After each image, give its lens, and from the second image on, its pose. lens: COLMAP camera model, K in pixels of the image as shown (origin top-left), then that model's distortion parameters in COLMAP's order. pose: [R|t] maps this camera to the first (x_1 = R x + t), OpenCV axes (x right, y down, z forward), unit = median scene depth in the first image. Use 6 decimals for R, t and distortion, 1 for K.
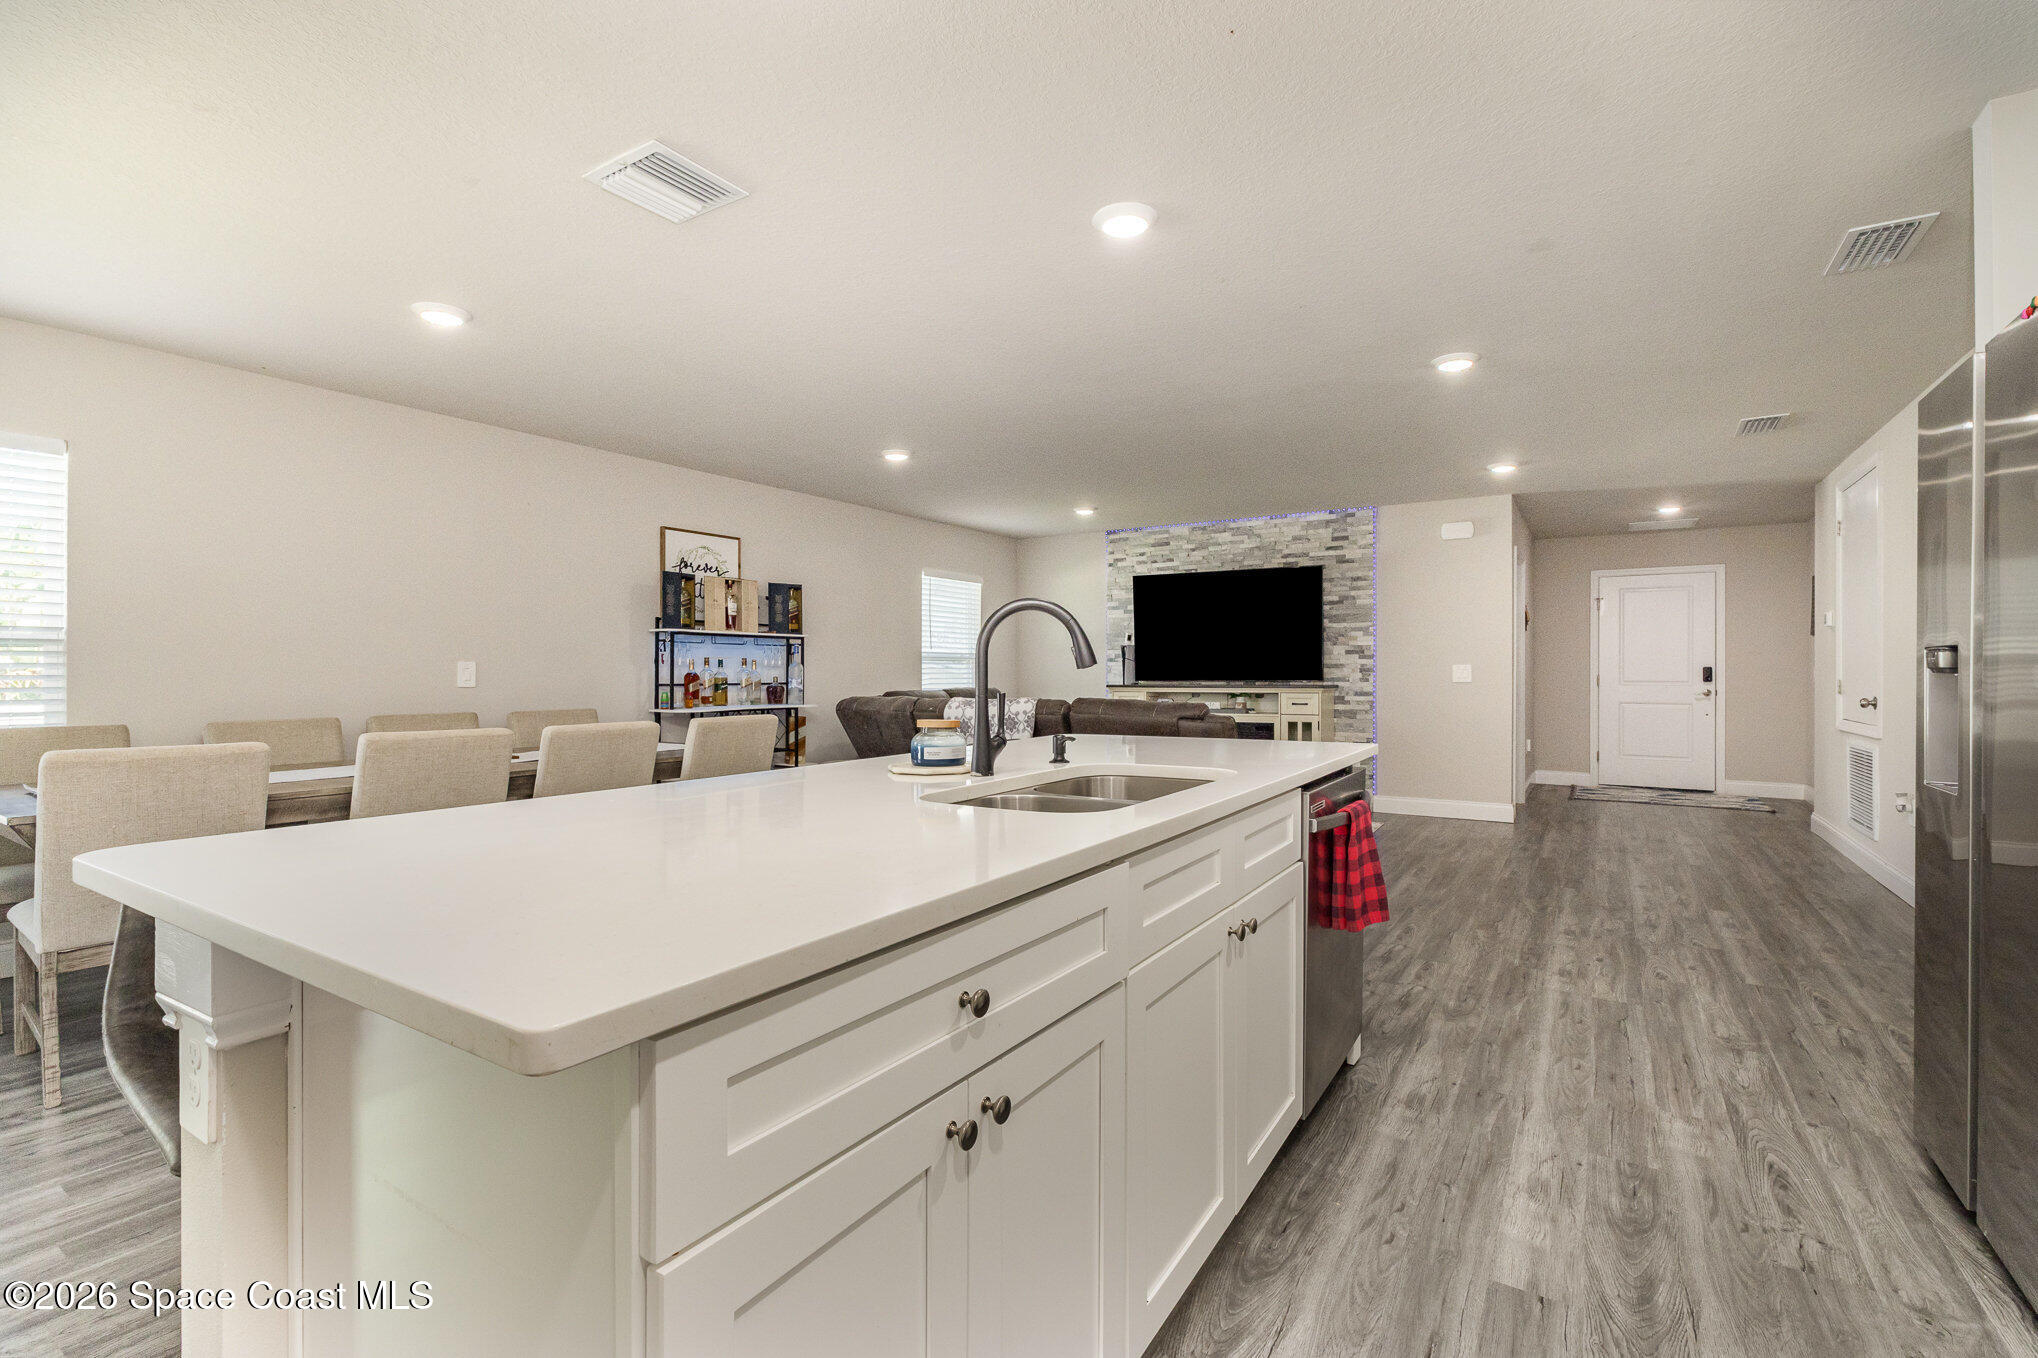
lens RADIAL K [[911.3, 0, 1022.0], [0, 911.3, 672.6], [0, 0, 1]] dist [-0.001312, 0.000485]
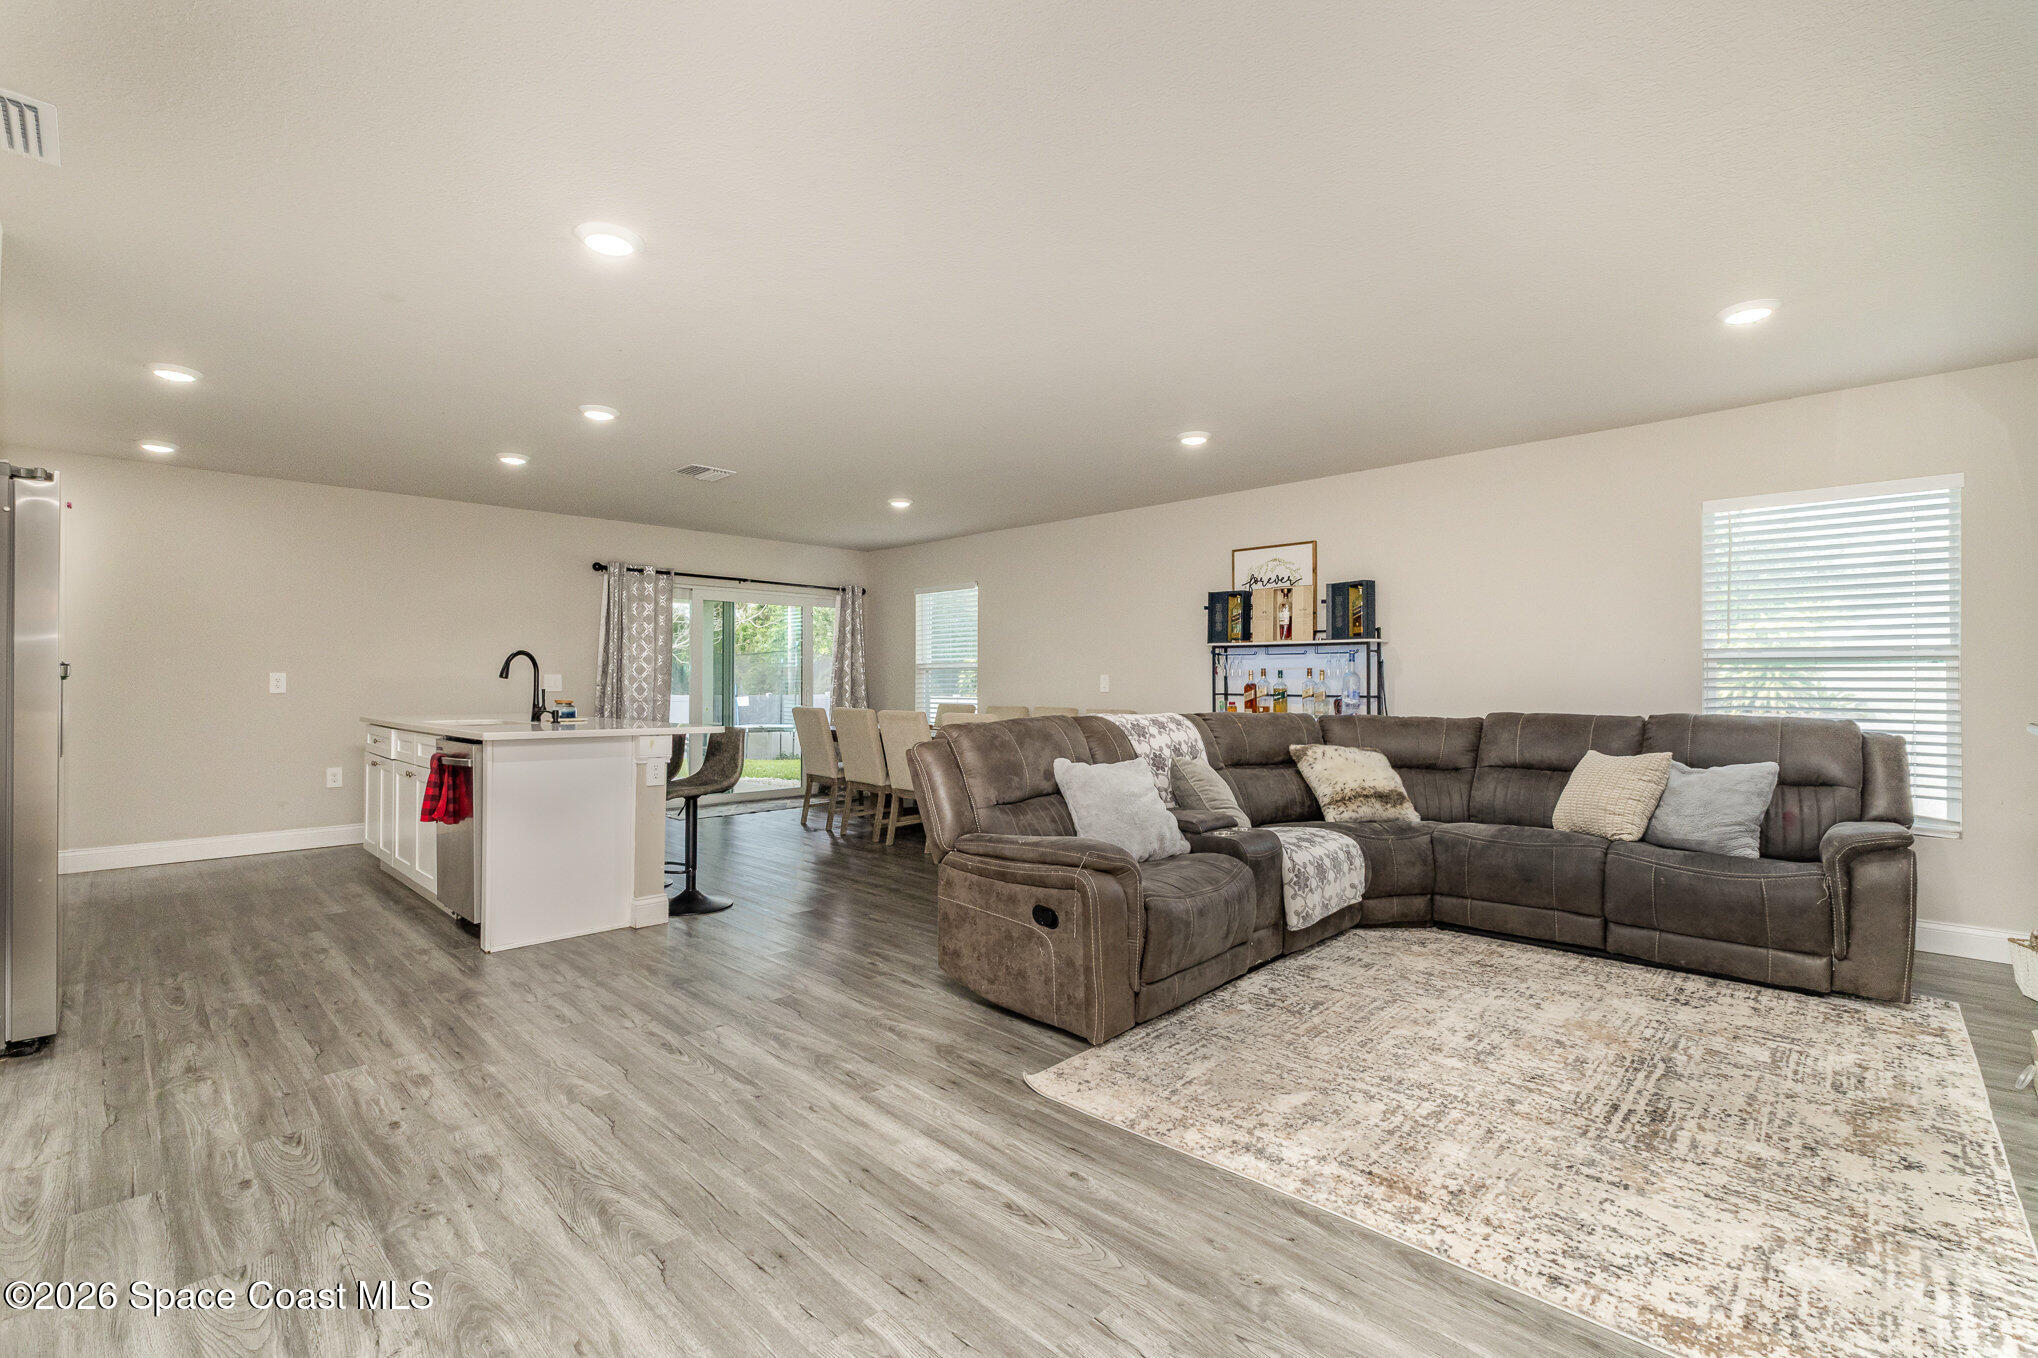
lens RADIAL K [[909.6, 0, 1020.2], [0, 909.6, 682.4], [0, 0, 1]] dist [-0.003452, -0.000065]
pose [[-0.214641, 0.001335, -0.976692, 0.701395], [-0.004595, 0.999987, 0.002376, -0.002079], [0.976682, 0.004998, -0.214632, 0.943119]]
